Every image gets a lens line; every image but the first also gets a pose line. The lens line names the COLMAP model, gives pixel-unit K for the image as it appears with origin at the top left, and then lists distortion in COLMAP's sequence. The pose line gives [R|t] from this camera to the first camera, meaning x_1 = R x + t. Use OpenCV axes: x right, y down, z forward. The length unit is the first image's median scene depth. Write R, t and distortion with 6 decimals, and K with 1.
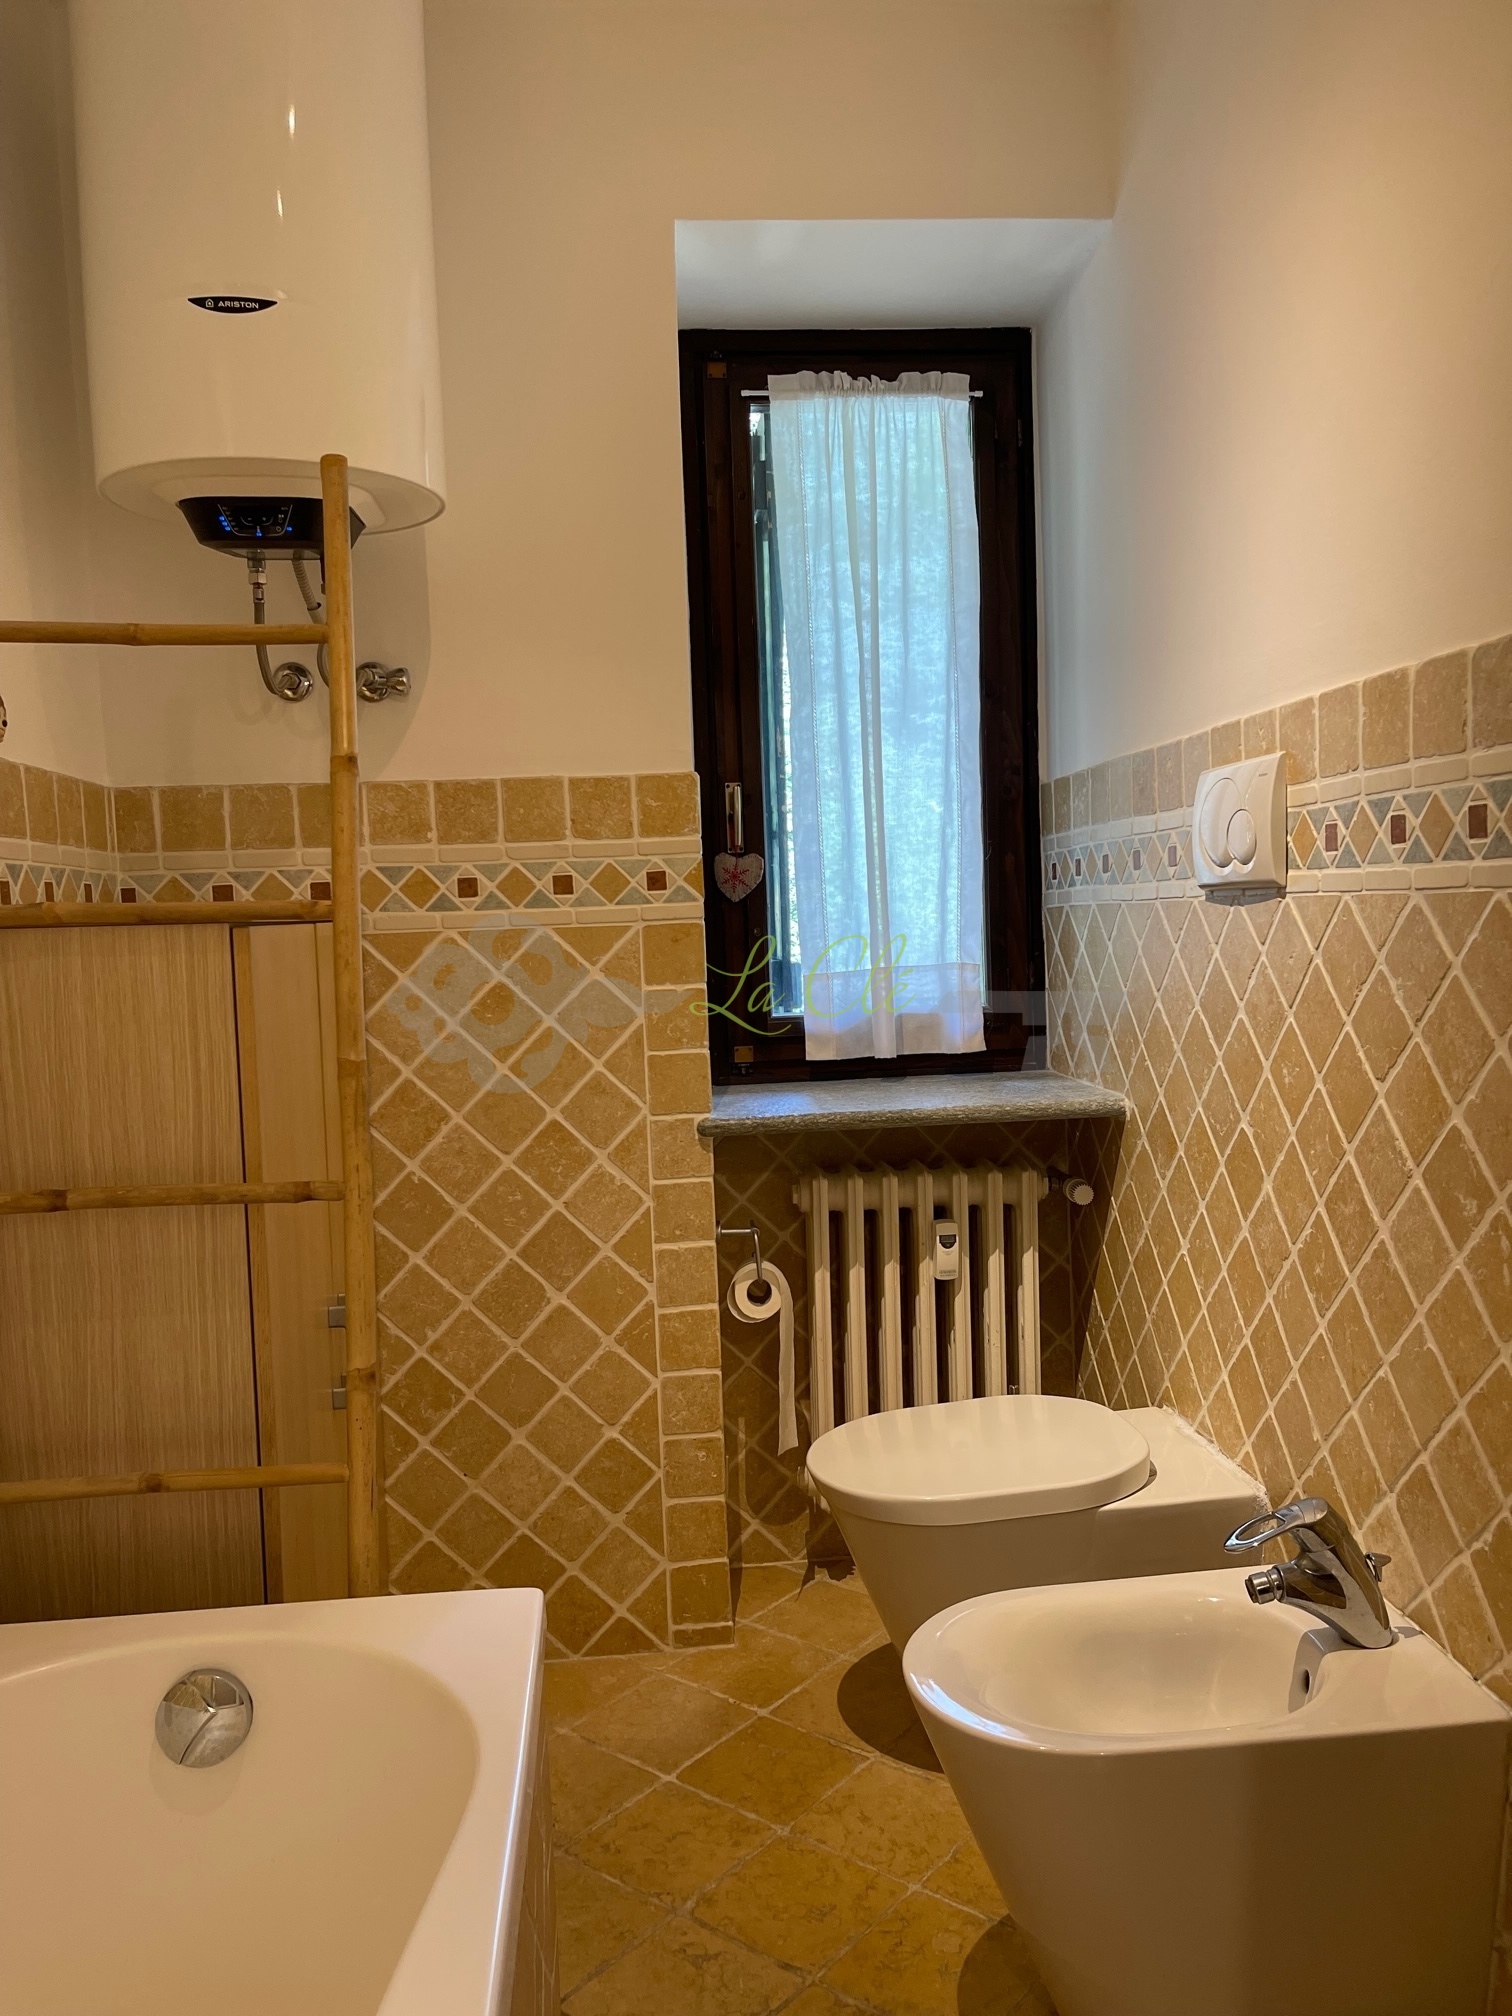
lens RADIAL K [[1521.1, 0, 756.1], [0, 1521.1, 1015.1], [0, 0, 1]] dist [0.062047, -0.084124]
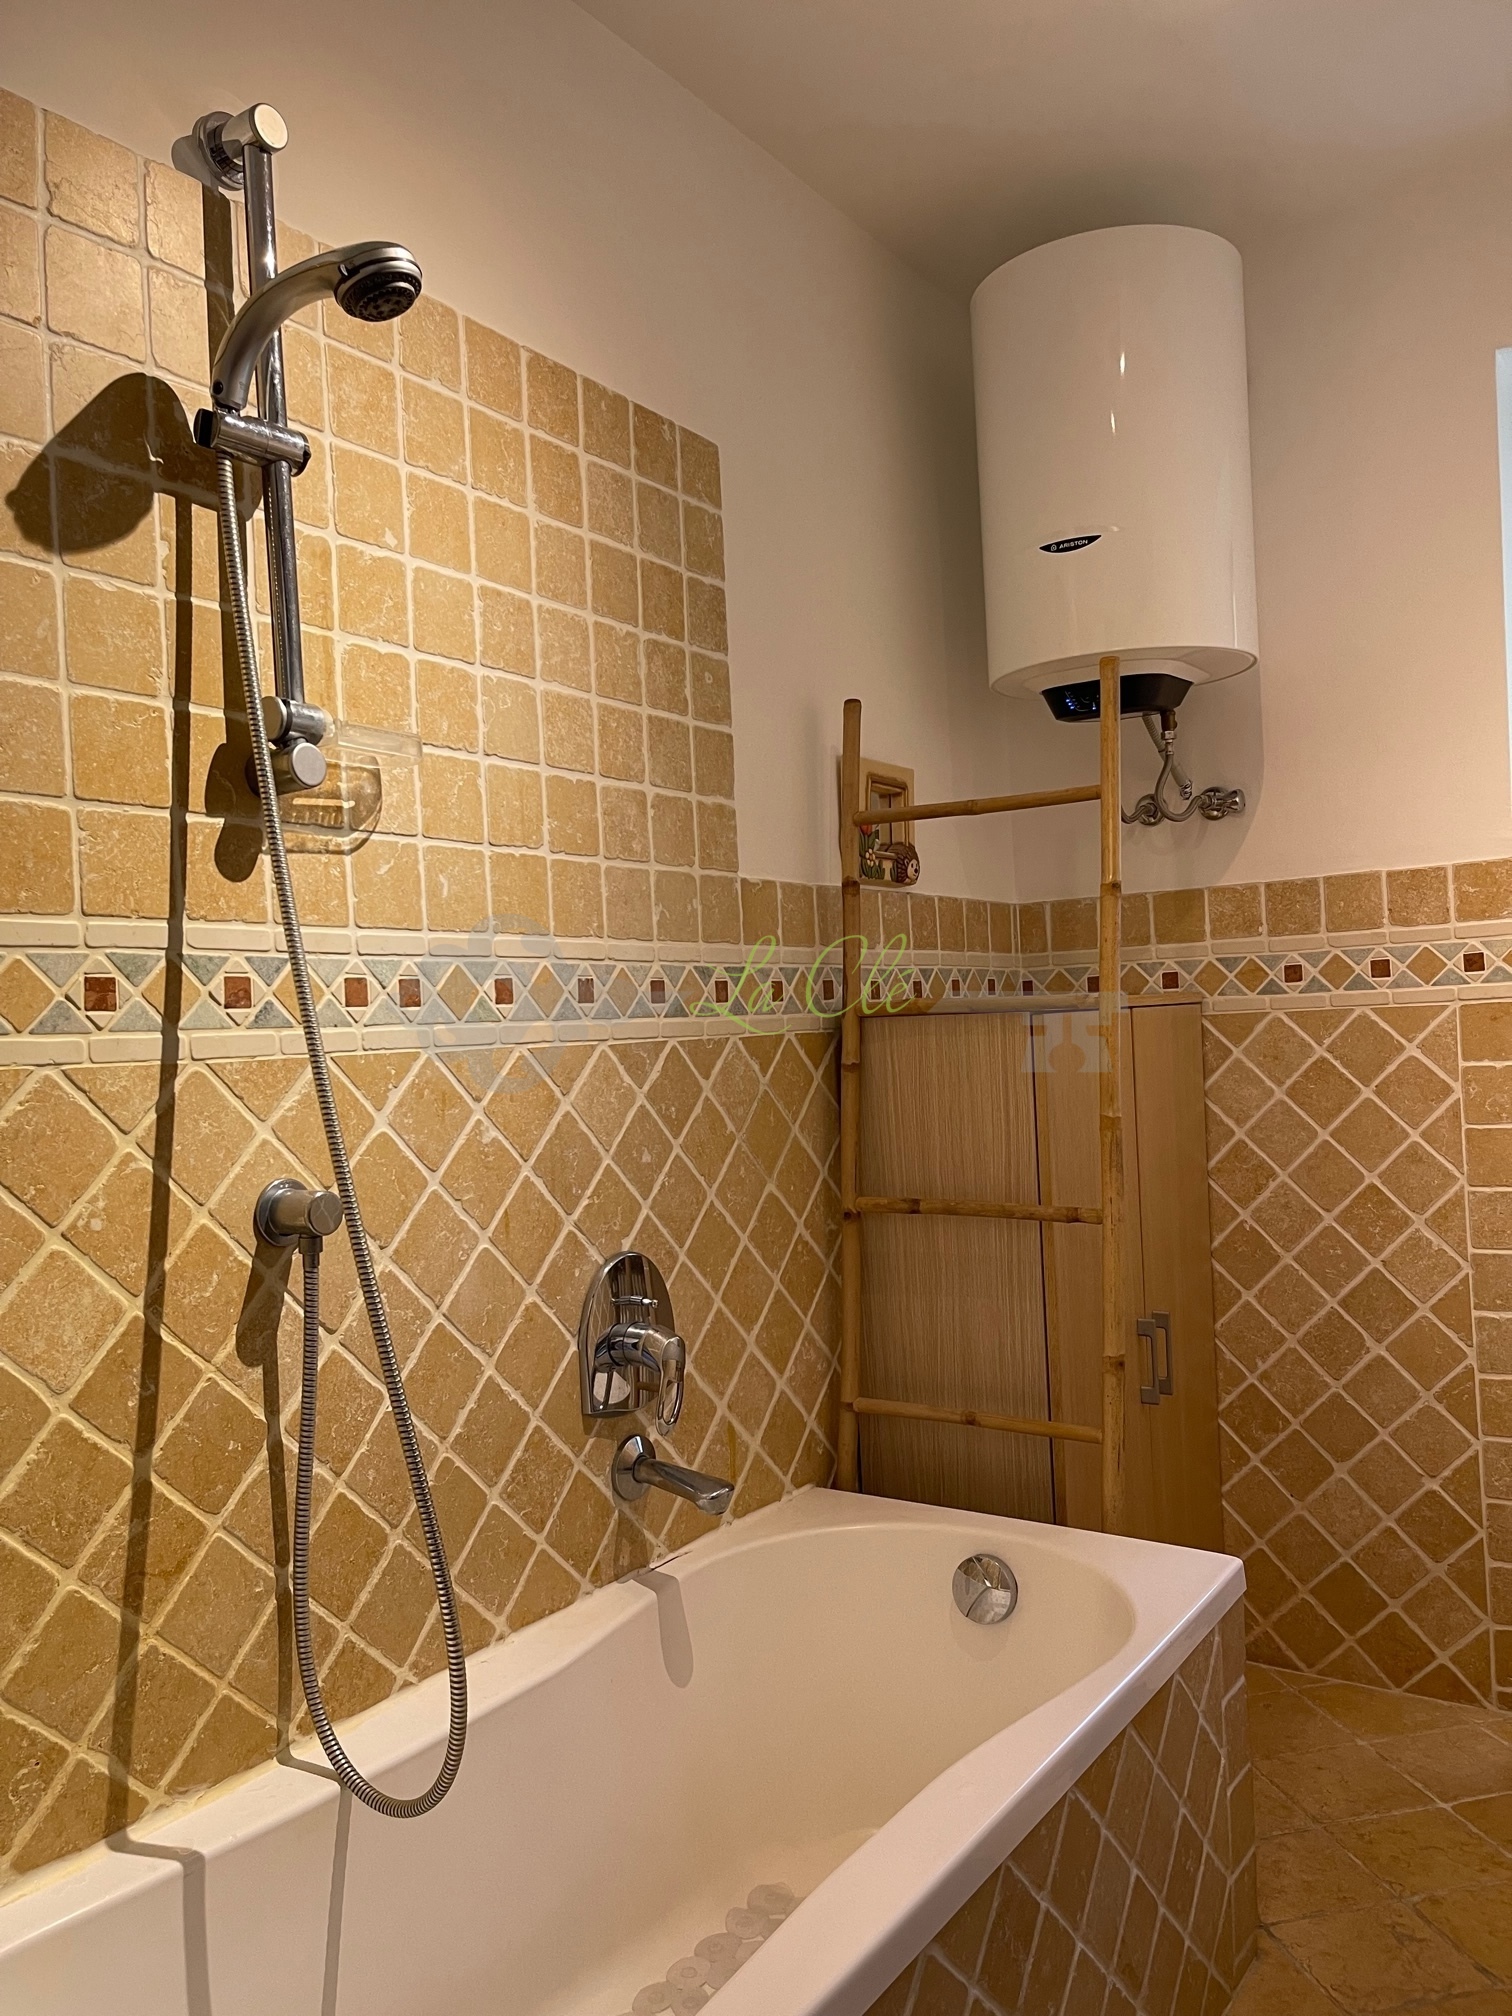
lens RADIAL K [[1521.1, 0, 761.0], [0, 1521.1, 1001.9], [0, 0, 1]] dist [0.062047, -0.084124]
pose [[0.774230, -0.010155, -0.632823, 0.226043], [-0.023214, 0.998743, -0.044428, -0.002312], [0.632478, 0.049088, 0.773021, -0.134355]]
